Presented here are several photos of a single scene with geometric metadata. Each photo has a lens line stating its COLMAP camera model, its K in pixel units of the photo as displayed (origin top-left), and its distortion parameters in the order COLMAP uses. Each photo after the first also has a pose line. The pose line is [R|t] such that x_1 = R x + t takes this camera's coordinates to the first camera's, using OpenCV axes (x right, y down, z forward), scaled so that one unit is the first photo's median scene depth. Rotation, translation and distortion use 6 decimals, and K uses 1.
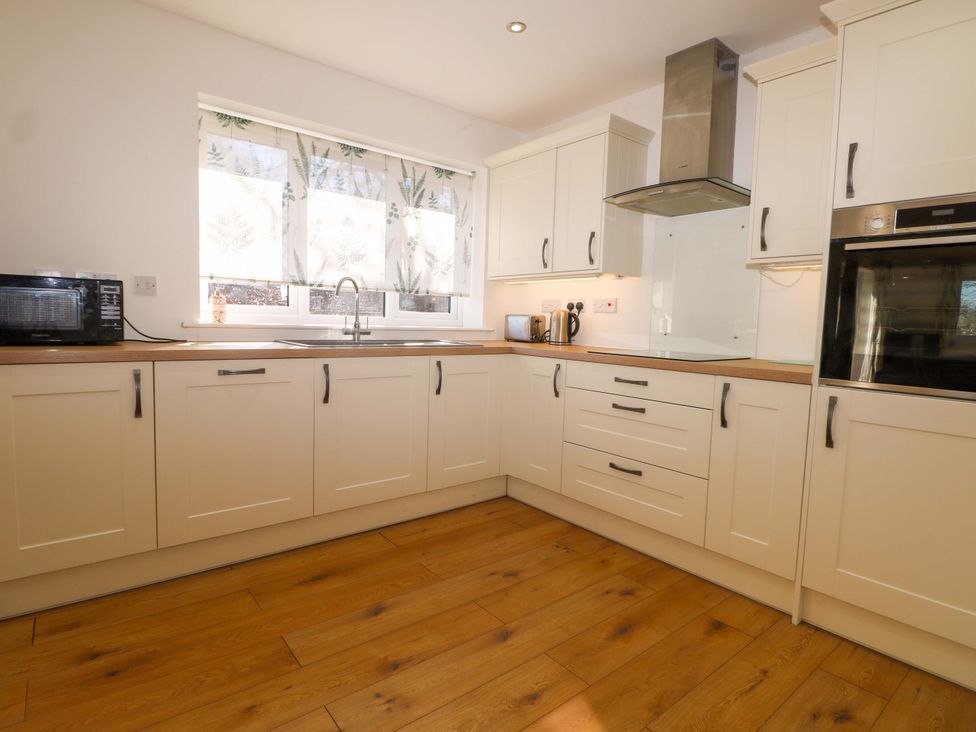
lens RADIAL K [[520.6, 0, 493.1], [0, 520.6, 360.5], [0, 0, 1]] dist [-0.000383, -0.014265]
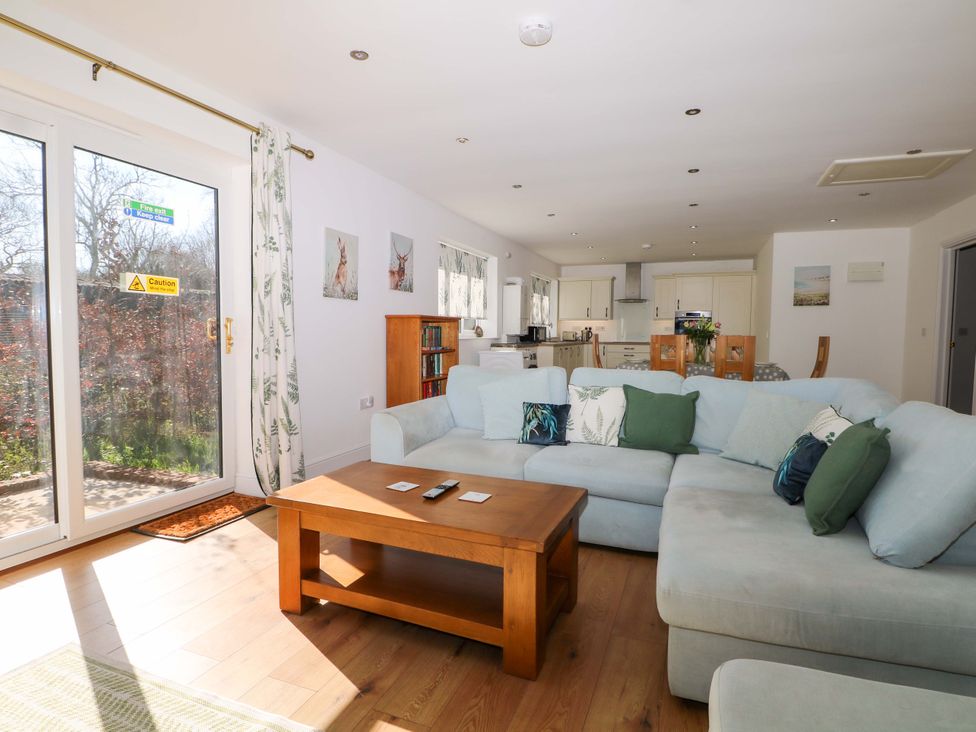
lens RADIAL K [[520.6, 0, 493.1], [0, 520.6, 360.5], [0, 0, 1]] dist [-0.000383, -0.014265]
pose [[0.864710, -0.050592, 0.499717, -2.242177], [0.057481, 0.998345, 0.001608, 0.054699], [-0.498972, 0.027334, 0.866187, -1.630406]]
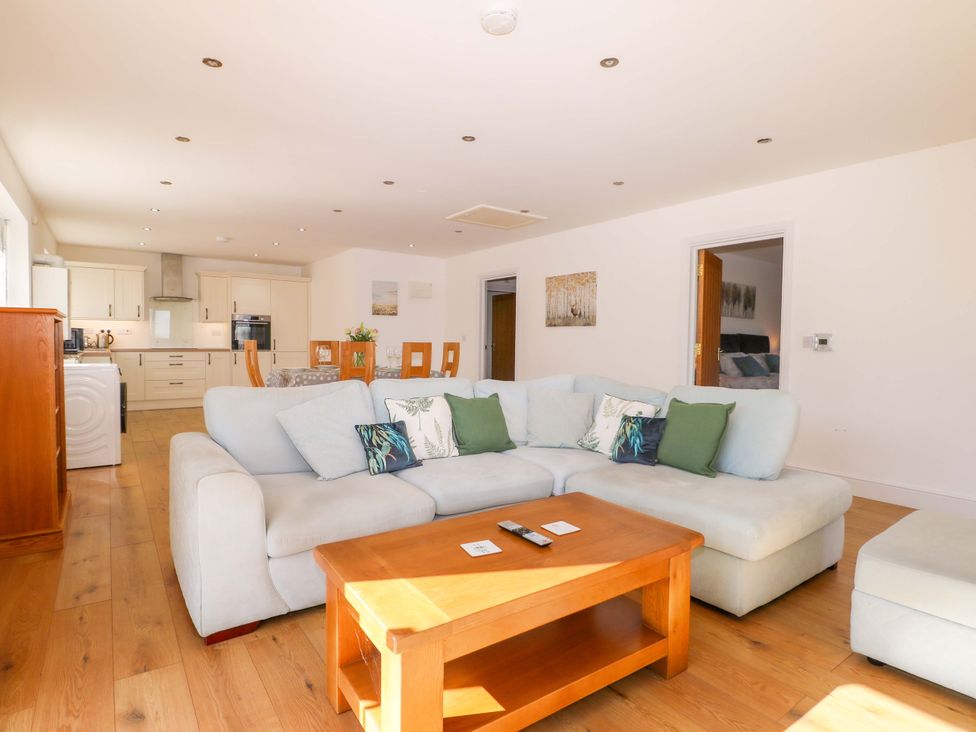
lens RADIAL K [[520.6, 0, 493.1], [0, 520.6, 360.5], [0, 0, 1]] dist [-0.000383, -0.014265]
pose [[0.050071, -0.066238, 0.996547, -2.515326], [0.067922, 0.995714, 0.062770, -0.002892], [-0.996433, 0.064545, 0.054355, -1.017428]]
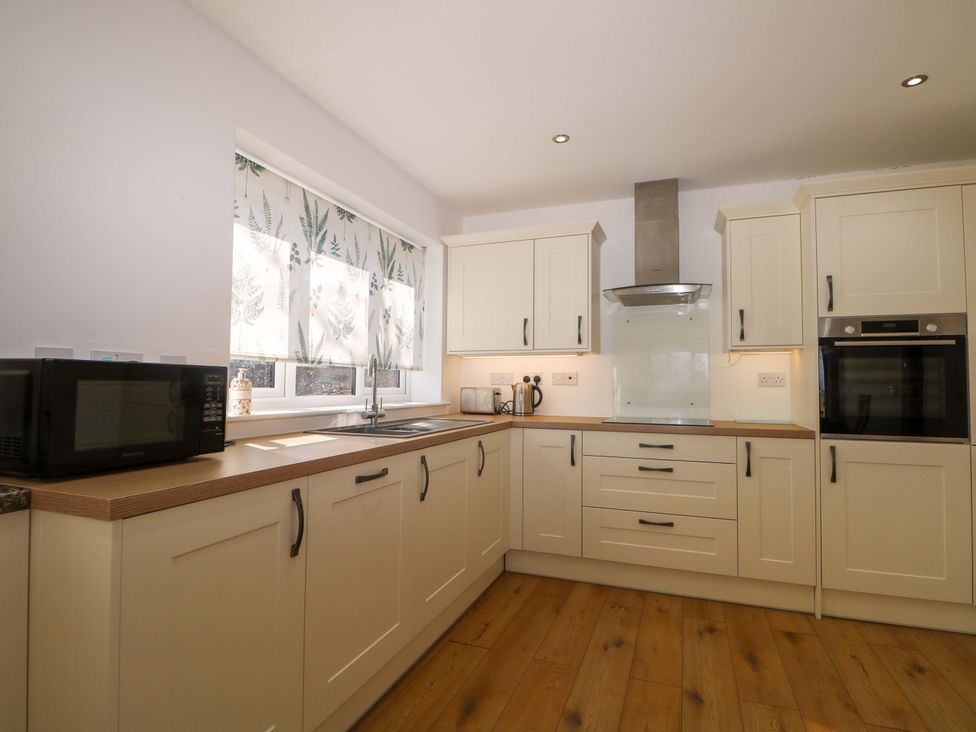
lens RADIAL K [[506.9, 0, 492.9], [0, 506.9, 362.9], [0, 0, 1]] dist [-0.001465, -0.013395]
pose [[0.866133, -0.002670, 0.499806, -0.541121], [0.057742, 0.993825, -0.094753, -0.051233], [-0.496467, 0.110928, 0.860939, 0.150540]]
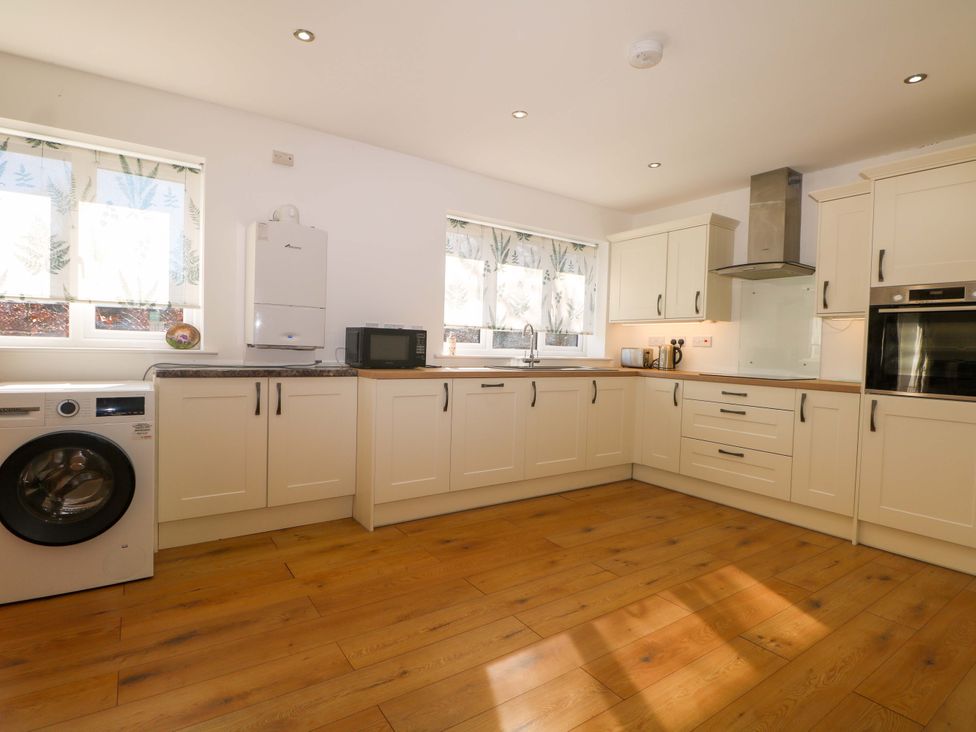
lens RADIAL K [[506.9, 0, 492.9], [0, 506.9, 362.9], [0, 0, 1]] dist [-0.001465, -0.013395]
pose [[0.996996, 0.000312, -0.077456, -0.271530], [-0.004094, 0.998806, -0.048673, 0.021638], [0.077348, 0.048844, 0.995807, -0.439716]]
